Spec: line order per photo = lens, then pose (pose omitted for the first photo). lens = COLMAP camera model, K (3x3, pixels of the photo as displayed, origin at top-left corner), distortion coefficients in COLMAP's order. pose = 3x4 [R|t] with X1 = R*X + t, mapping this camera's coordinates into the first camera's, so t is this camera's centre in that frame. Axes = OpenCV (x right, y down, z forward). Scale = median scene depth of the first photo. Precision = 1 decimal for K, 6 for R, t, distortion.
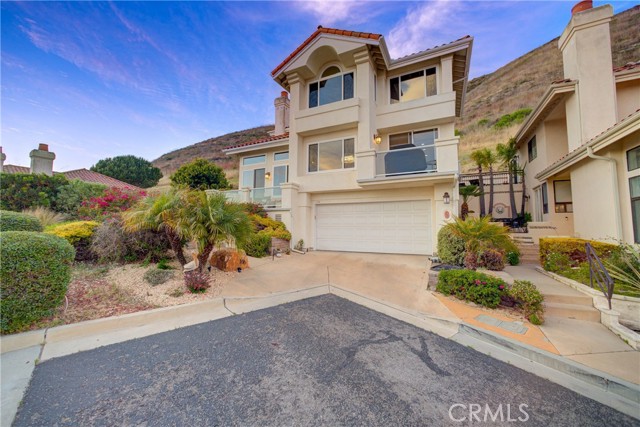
lens RADIAL K [[251.8, 0, 317.4], [0, 251.8, 210.7], [0, 0, 1]] dist [-0.016837, 0.007222]
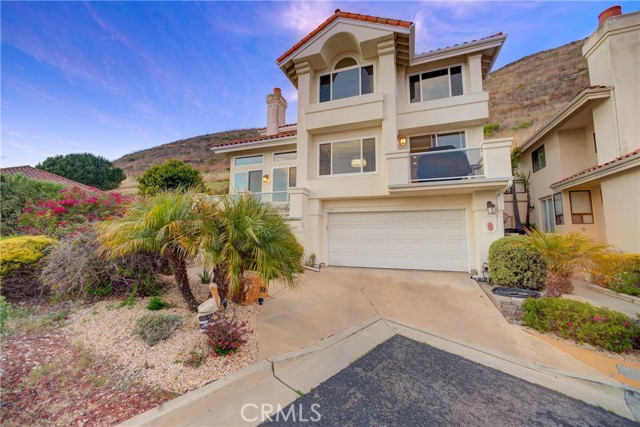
lens RADIAL K [[251.8, 0, 317.4], [0, 251.8, 210.7], [0, 0, 1]] dist [-0.016837, 0.007222]
pose [[0.993602, 0.011832, 0.112319, -0.150588], [-0.008790, 0.999582, -0.027539, -0.008594], [-0.112598, 0.026376, 0.993290, 0.155540]]
